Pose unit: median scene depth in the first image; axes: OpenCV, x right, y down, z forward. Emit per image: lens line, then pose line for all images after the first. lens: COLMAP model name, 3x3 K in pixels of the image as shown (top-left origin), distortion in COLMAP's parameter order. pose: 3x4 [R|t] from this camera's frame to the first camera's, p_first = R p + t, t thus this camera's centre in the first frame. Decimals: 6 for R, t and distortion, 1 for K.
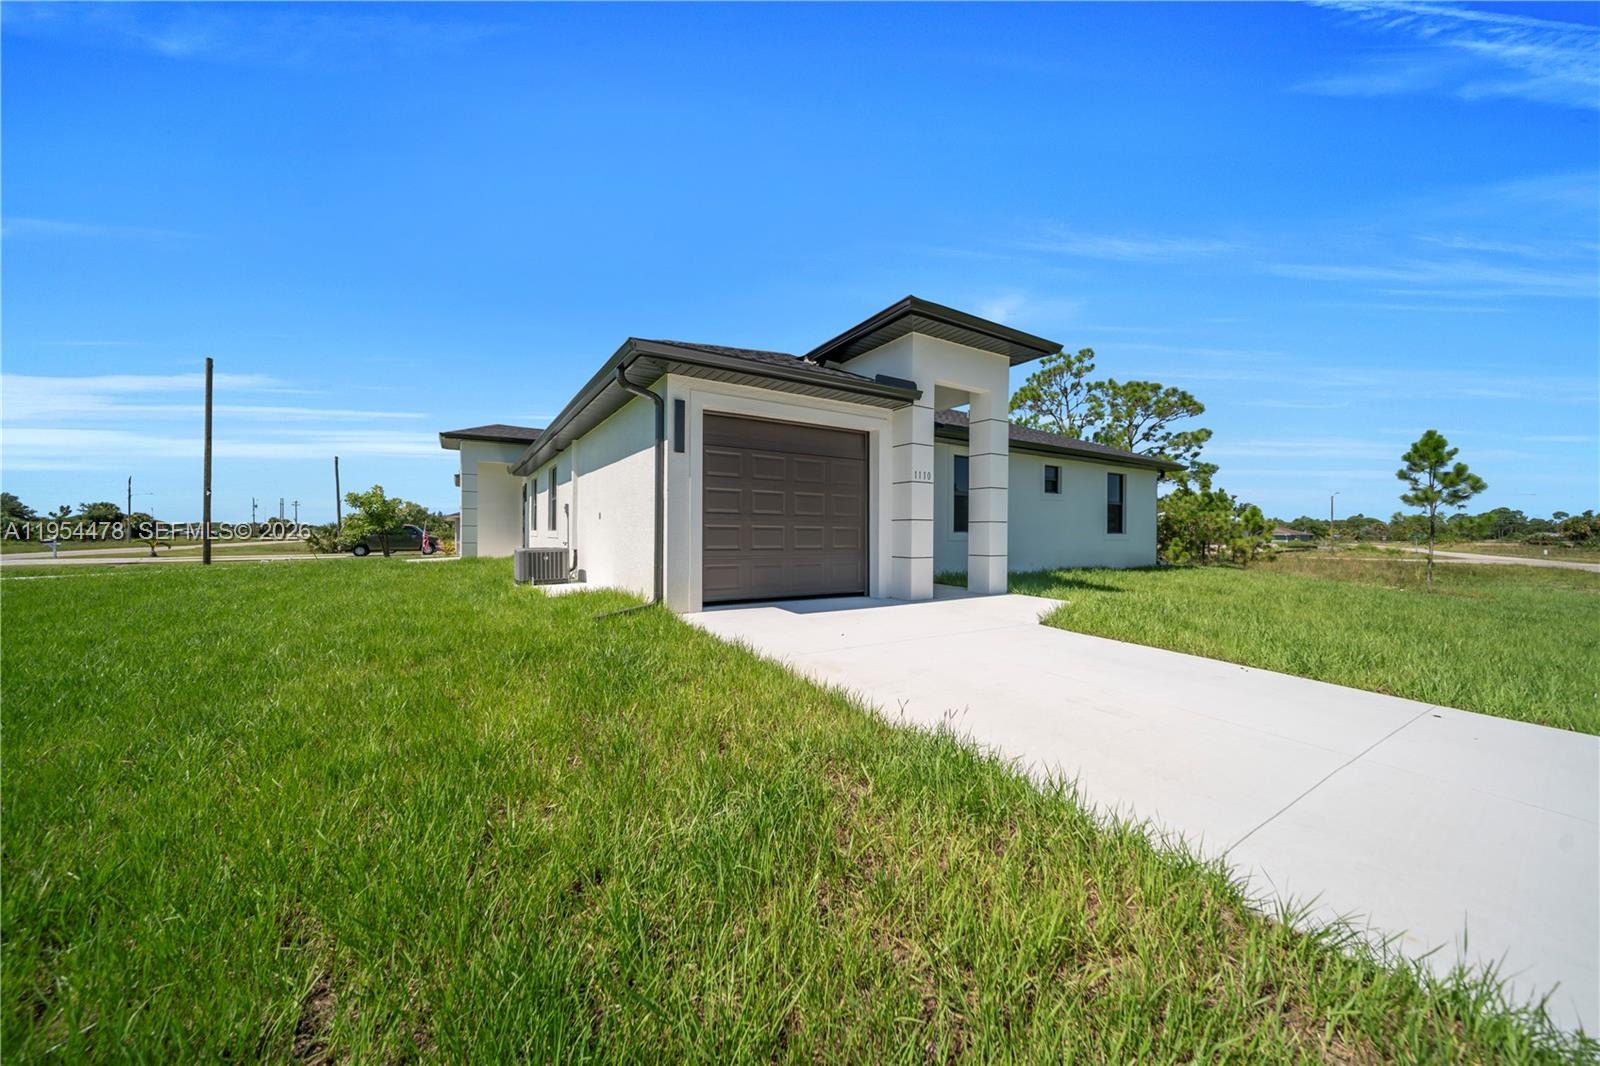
lens RADIAL K [[552.4, 0, 800.0], [0, 552.4, 533.0], [0, 0, 1]] dist [-0.000047, -0.000065]
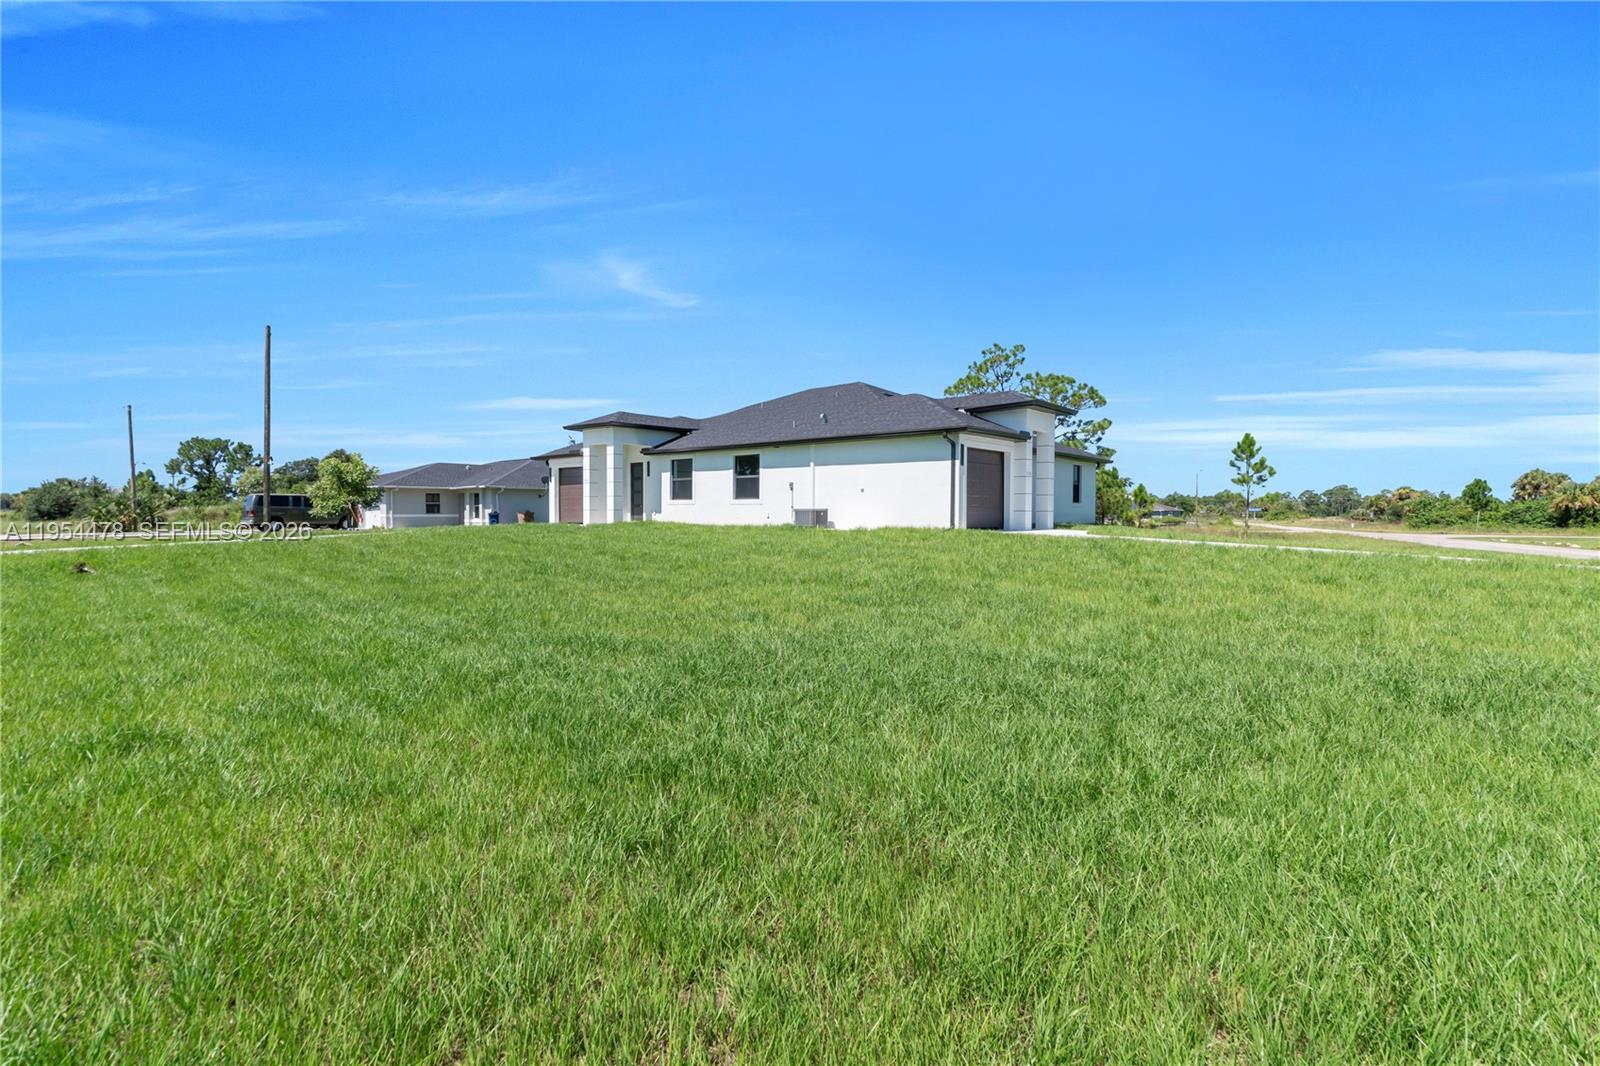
lens RADIAL K [[761.6, 0, 800.0], [0, 761.6, 533.0], [0, 0, 1]] dist [0.002430, 0.000218]
pose [[0.960749, -0.008216, 0.277297, -0.367793], [0.000184, 0.999580, 0.028980, 0.011108], [-0.277419, -0.027791, 0.960347, -0.409486]]
